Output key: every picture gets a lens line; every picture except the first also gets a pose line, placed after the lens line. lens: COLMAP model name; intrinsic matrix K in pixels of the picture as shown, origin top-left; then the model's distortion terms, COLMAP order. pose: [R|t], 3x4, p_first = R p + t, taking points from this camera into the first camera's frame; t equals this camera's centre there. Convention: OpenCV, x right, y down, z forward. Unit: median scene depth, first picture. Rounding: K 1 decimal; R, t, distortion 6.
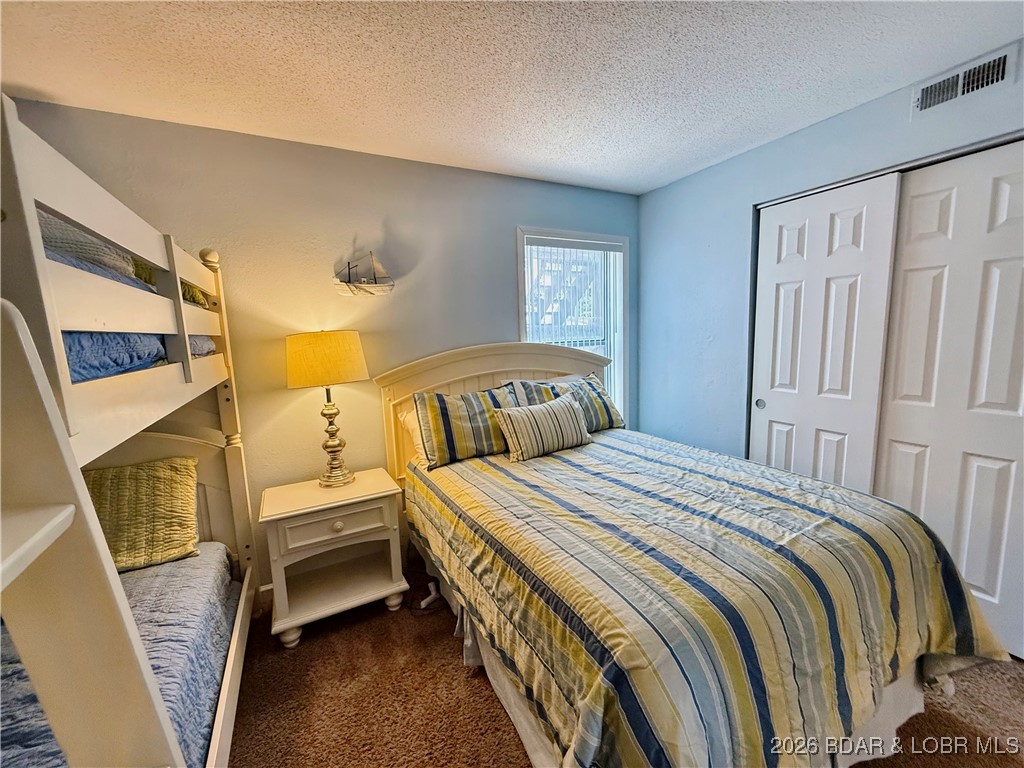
lens RADIAL K [[409.0, 0, 509.2], [0, 409.0, 383.9], [0, 0, 1]] dist [-0.000151, 0.000094]
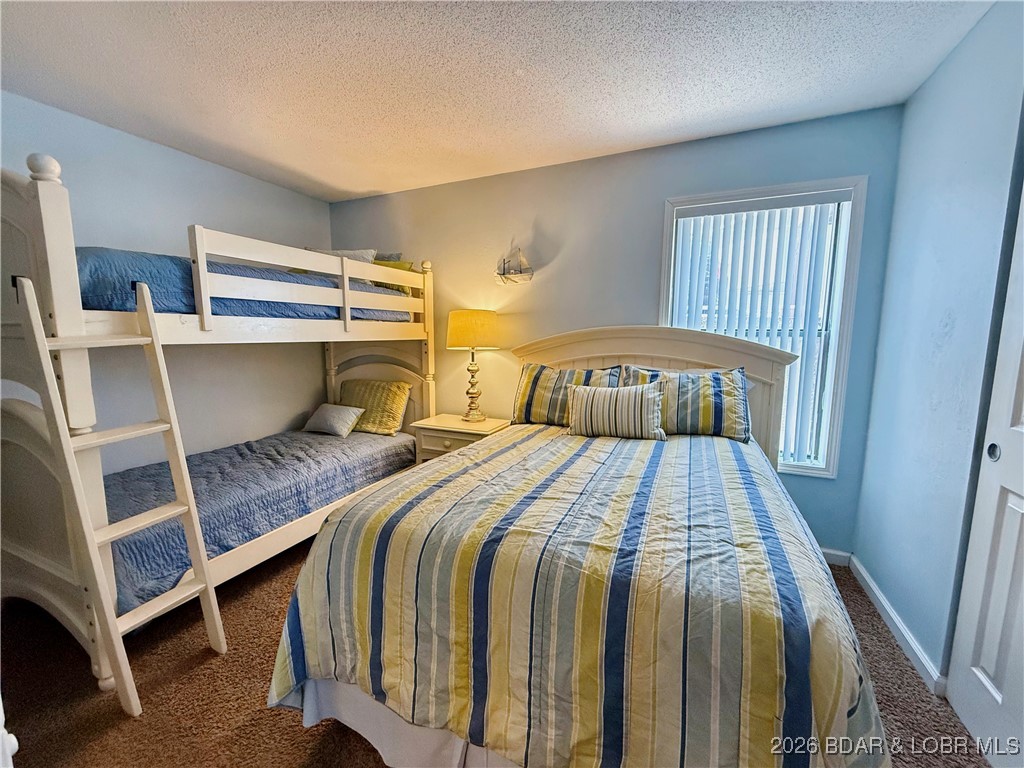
lens RADIAL K [[409.0, 0, 509.2], [0, 409.0, 383.9], [0, 0, 1]] dist [-0.000151, 0.000094]
pose [[0.615637, 0.135337, -0.776321, 0.725985], [-0.127059, 0.989300, 0.071706, 0.003809], [0.777719, 0.054493, 0.626245, 0.221079]]
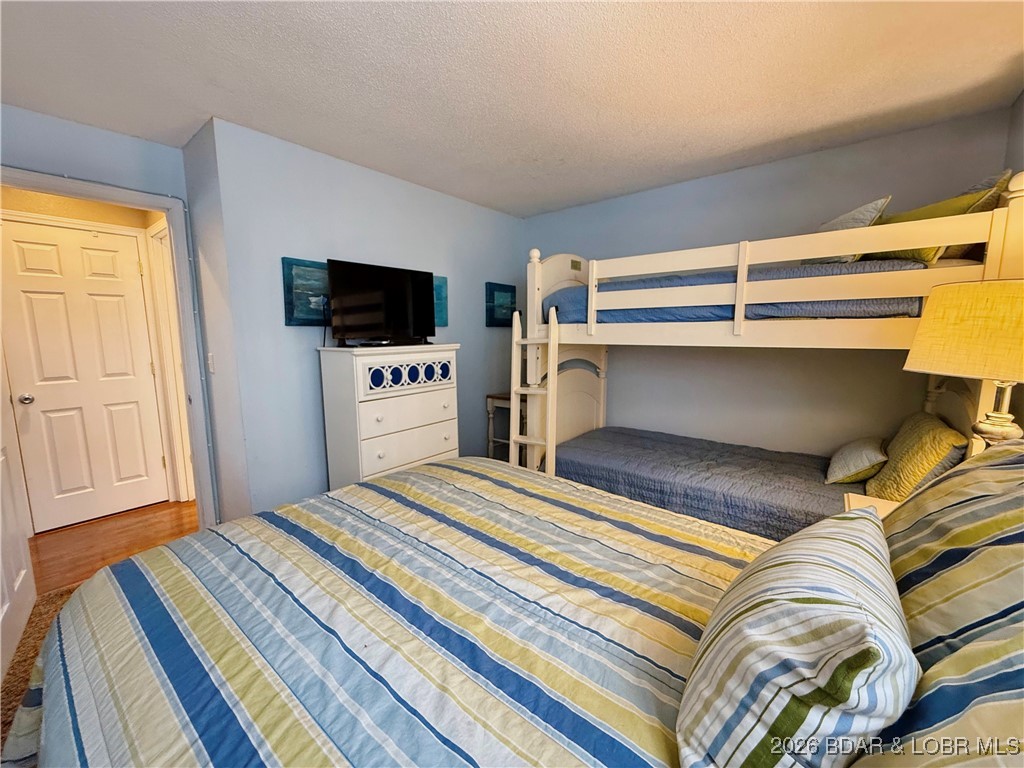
lens RADIAL K [[409.0, 0, 509.2], [0, 409.0, 383.9], [0, 0, 1]] dist [-0.000151, 0.000094]
pose [[-0.918175, 0.091425, -0.385481, 0.374269], [-0.012912, 0.965586, 0.259763, -0.126132], [0.395964, 0.243485, -0.885397, 1.205717]]
